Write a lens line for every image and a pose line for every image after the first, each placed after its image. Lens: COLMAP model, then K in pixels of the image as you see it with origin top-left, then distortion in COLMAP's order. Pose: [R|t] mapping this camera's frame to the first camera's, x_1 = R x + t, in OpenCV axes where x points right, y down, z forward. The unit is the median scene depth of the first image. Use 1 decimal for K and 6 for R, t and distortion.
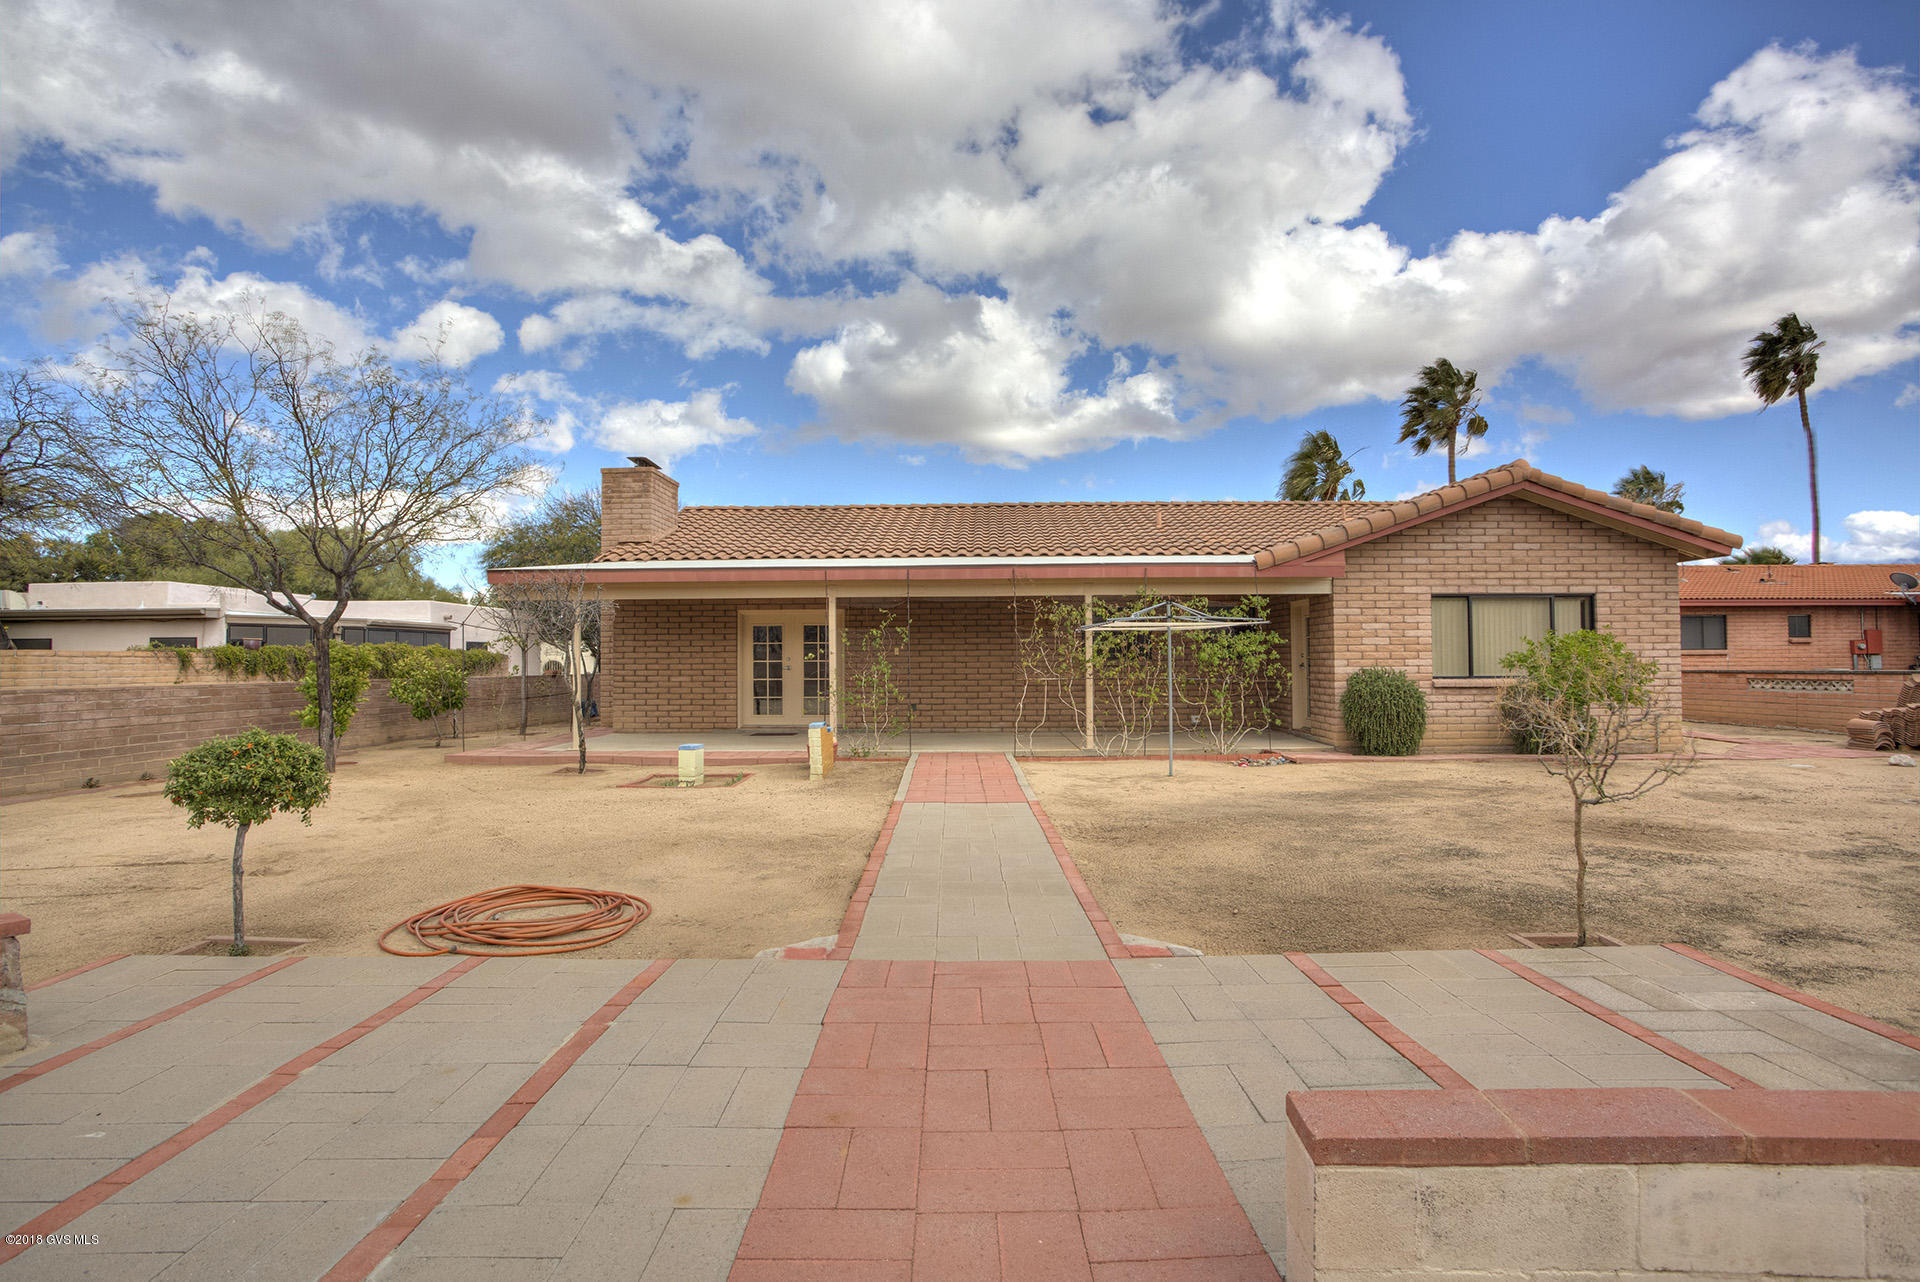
lens RADIAL K [[948.3, 0, 960.0], [0, 948.3, 641.0], [0, 0, 1]] dist [-0.023321, -0.000436]
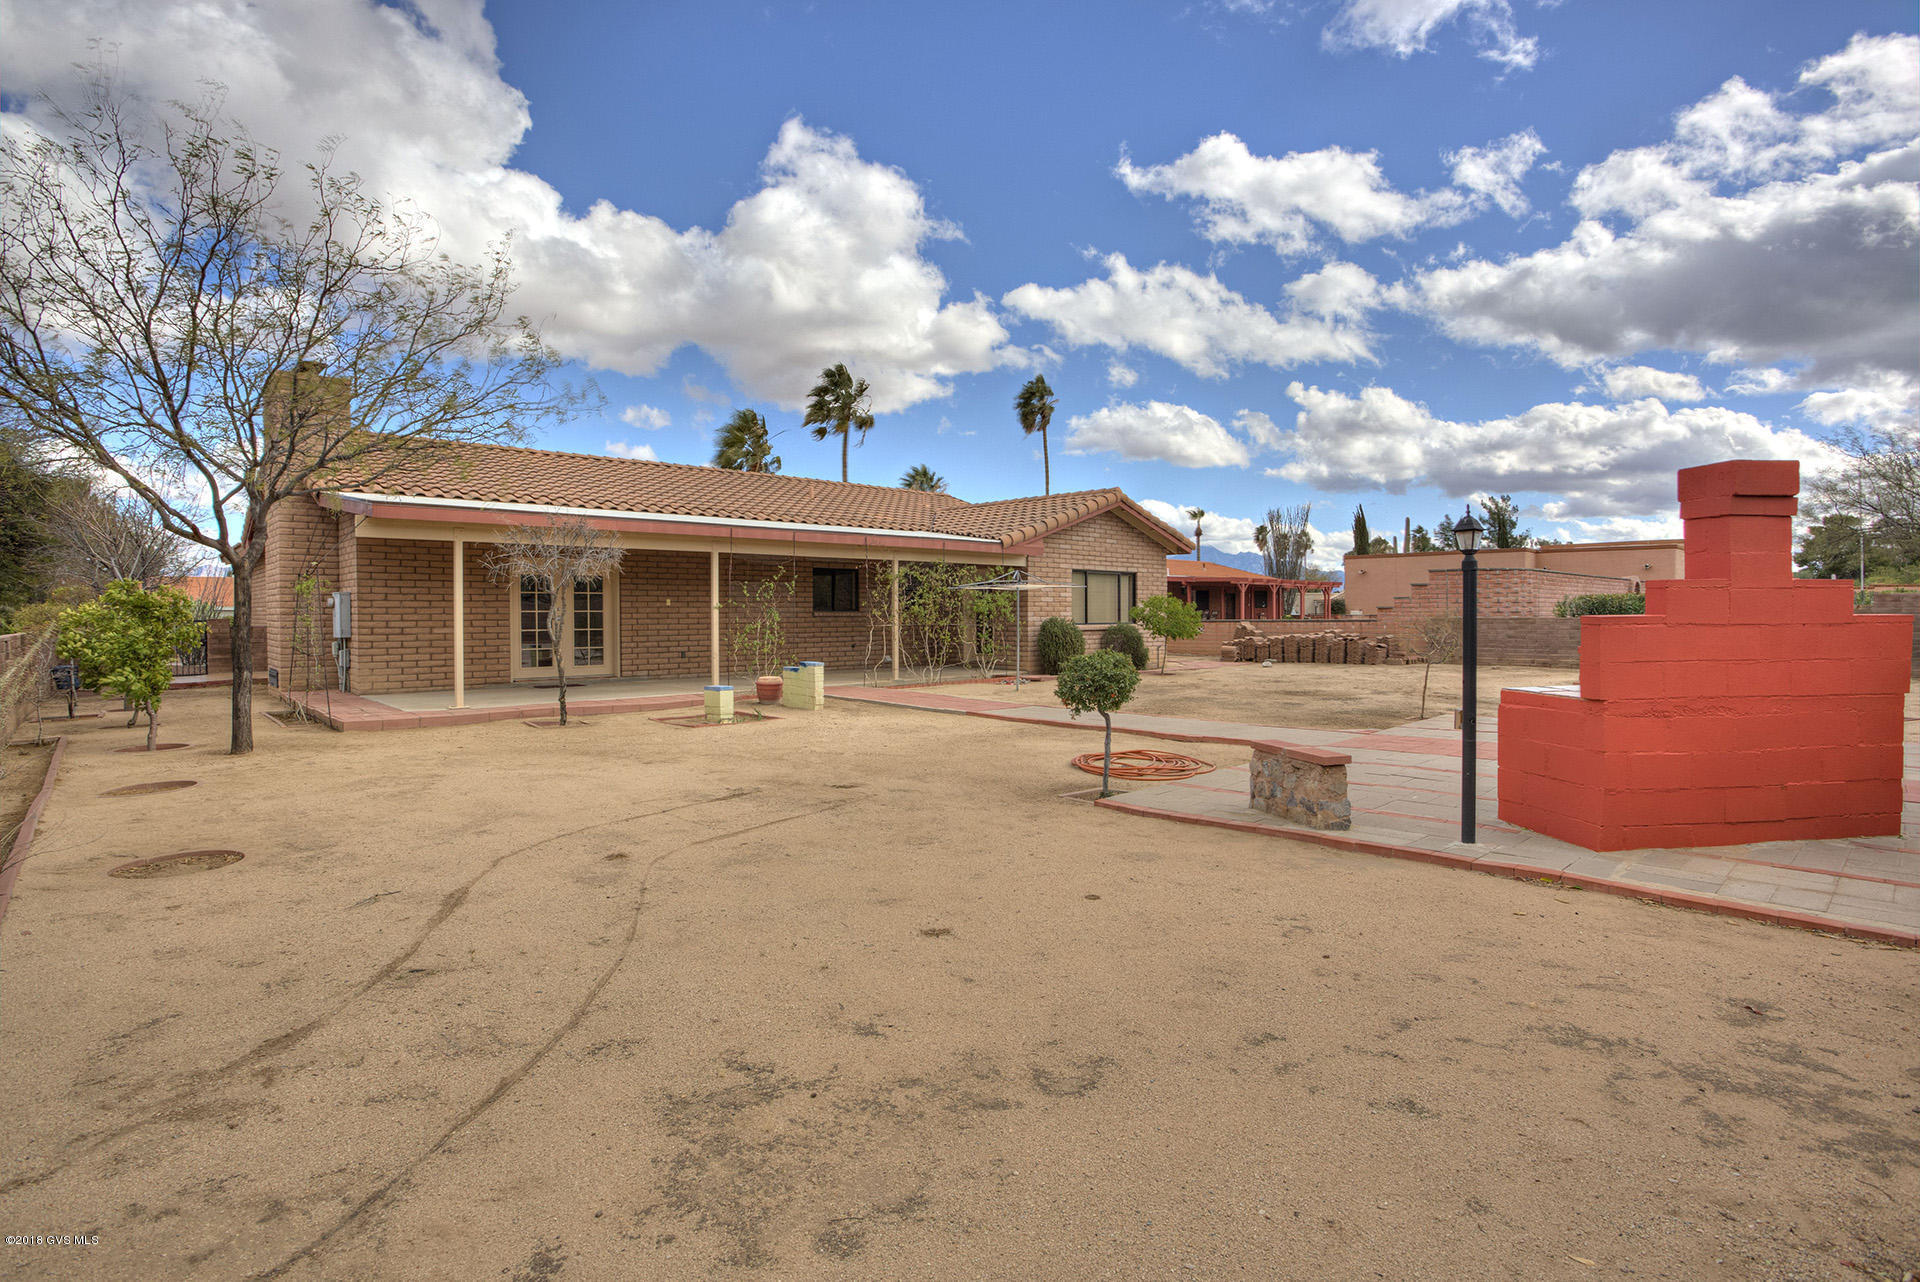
lens RADIAL K [[952.0, 0, 961.0], [0, 952.0, 632.4], [0, 0, 1]] dist [-0.066650, 0.029551]
pose [[0.720294, -0.010928, 0.693582, -0.645337], [-0.016775, 0.999309, 0.033167, 0.004337], [-0.693466, -0.035525, 0.719613, 0.014526]]
